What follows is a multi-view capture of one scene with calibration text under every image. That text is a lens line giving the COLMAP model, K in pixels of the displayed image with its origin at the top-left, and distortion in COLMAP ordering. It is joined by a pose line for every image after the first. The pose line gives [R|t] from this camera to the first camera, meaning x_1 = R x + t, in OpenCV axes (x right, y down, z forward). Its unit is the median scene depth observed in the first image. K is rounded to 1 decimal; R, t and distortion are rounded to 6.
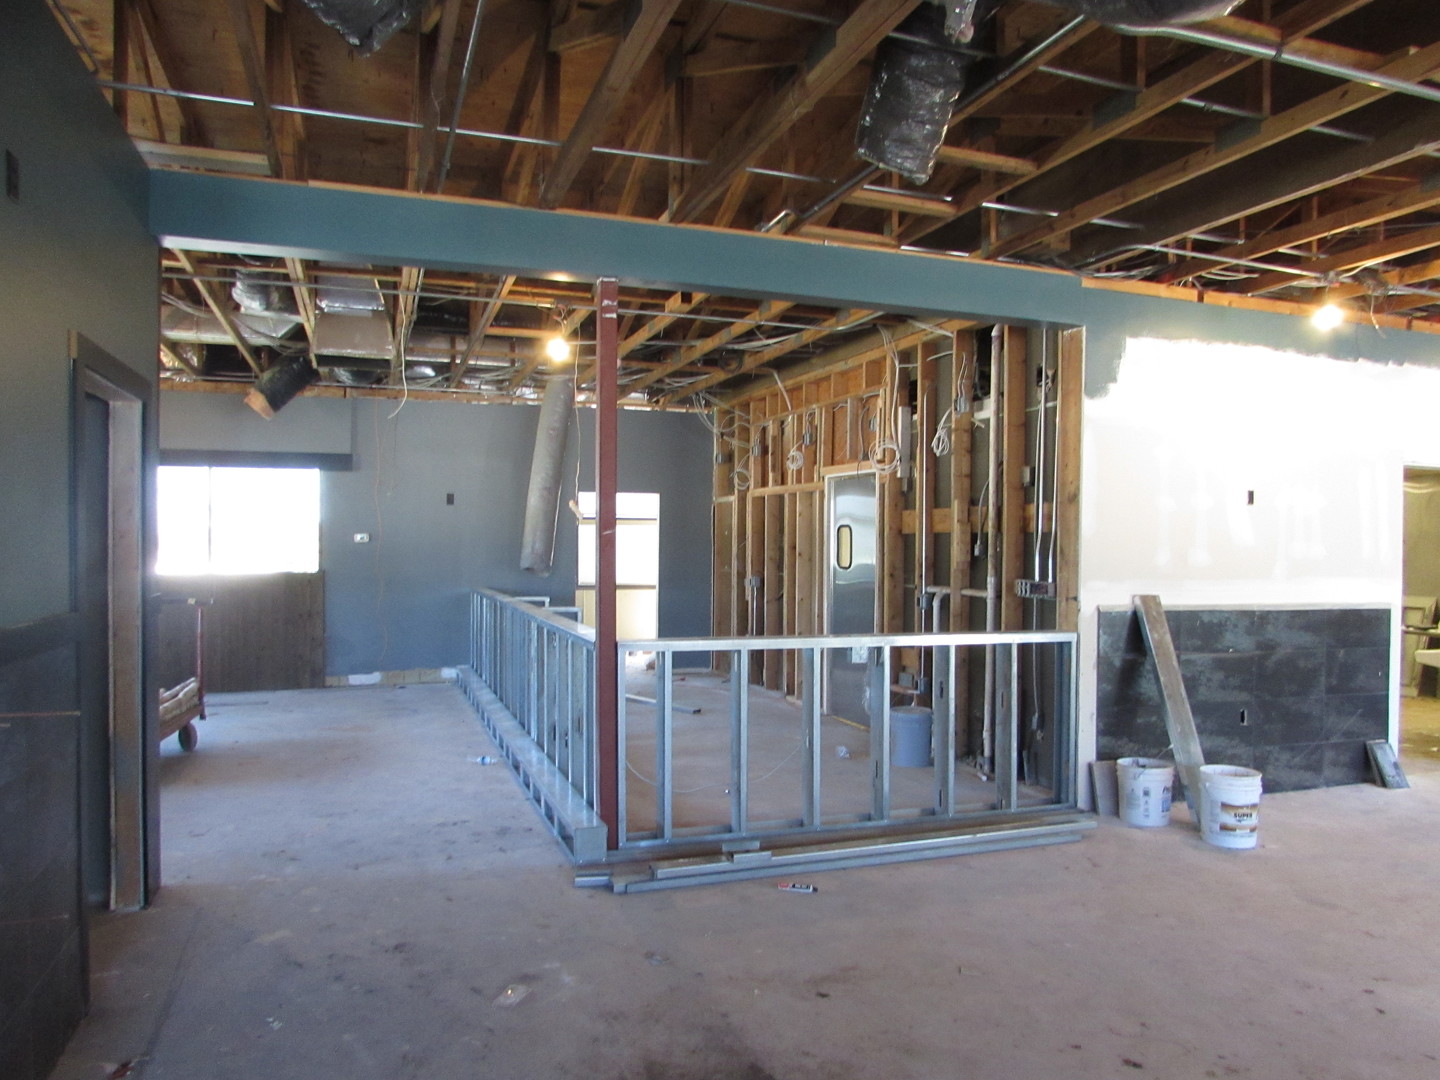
lens RADIAL K [[1018.1, 0, 719.0], [0, 1018.1, 536.4], [0, 0, 1]] dist [-0.039895, 0.016148]
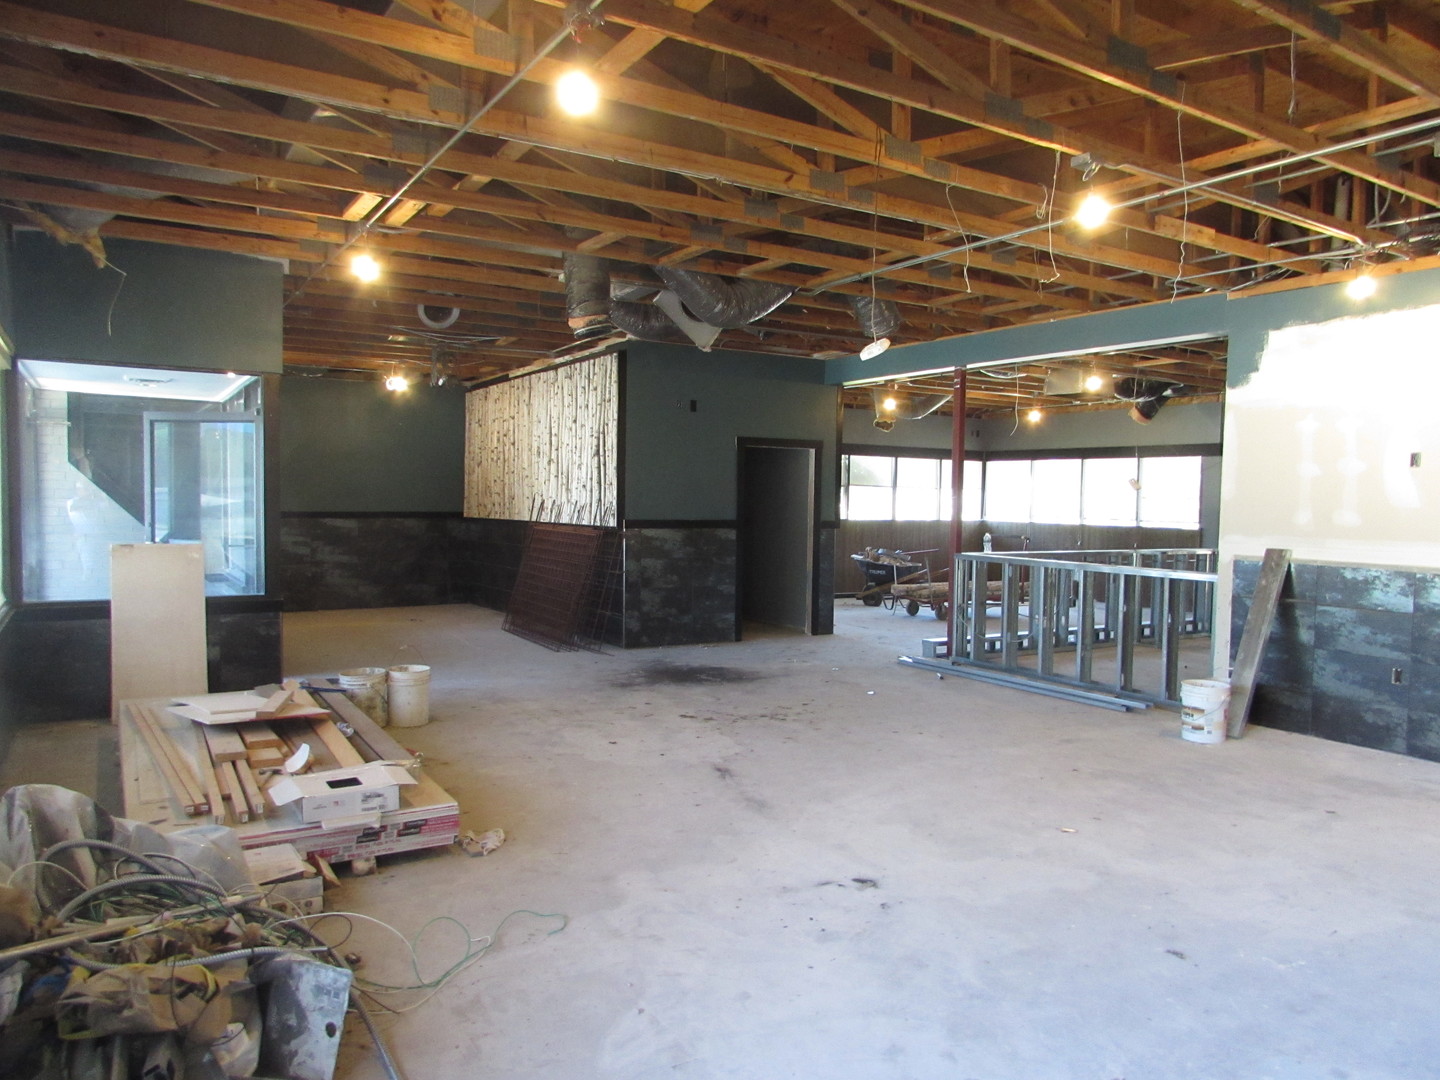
lens RADIAL K [[1018.1, 0, 730.1], [0, 1018.1, 536.5], [0, 0, 1]] dist [-0.039895, 0.016148]
pose [[0.224581, 0.030864, -0.973967, 1.454125], [-0.006913, 0.999524, 0.030080, 0.012990], [0.974431, -0.000023, 0.224687, 0.122453]]
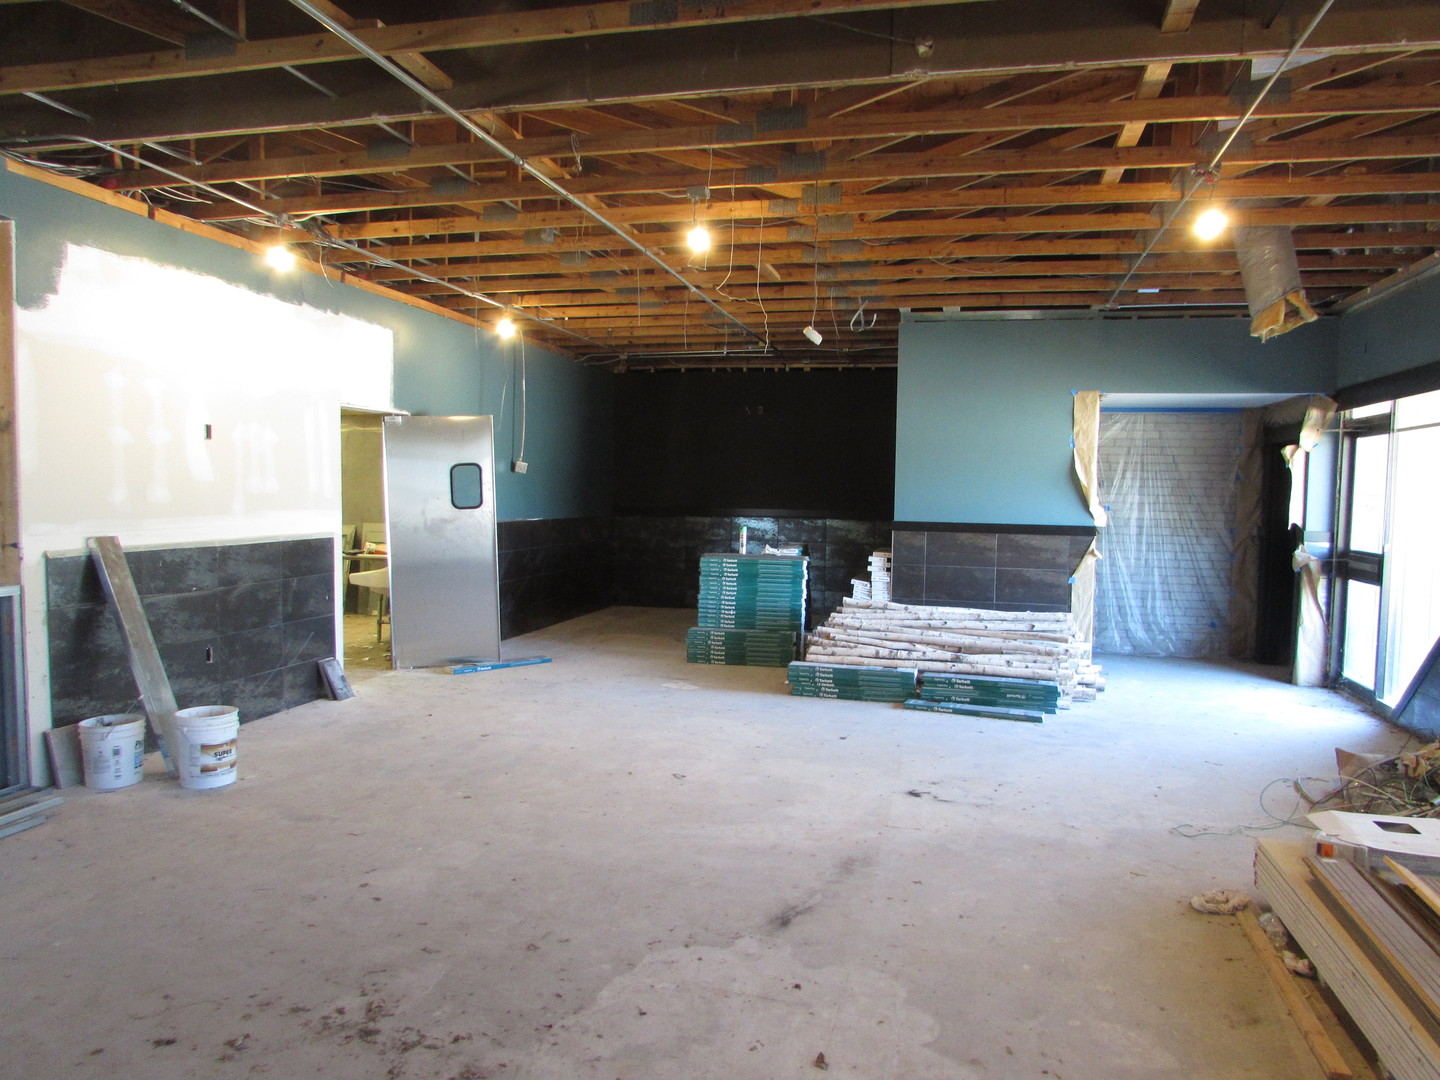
lens RADIAL K [[1018.1, 0, 739.9], [0, 1018.1, 551.9], [0, 0, 1]] dist [-0.039895, 0.016148]
pose [[0.535728, -0.061395, 0.842156, -0.029812], [-0.007788, 0.996952, 0.077634, -0.002835], [-0.844355, -0.048150, 0.533616, 0.039115]]
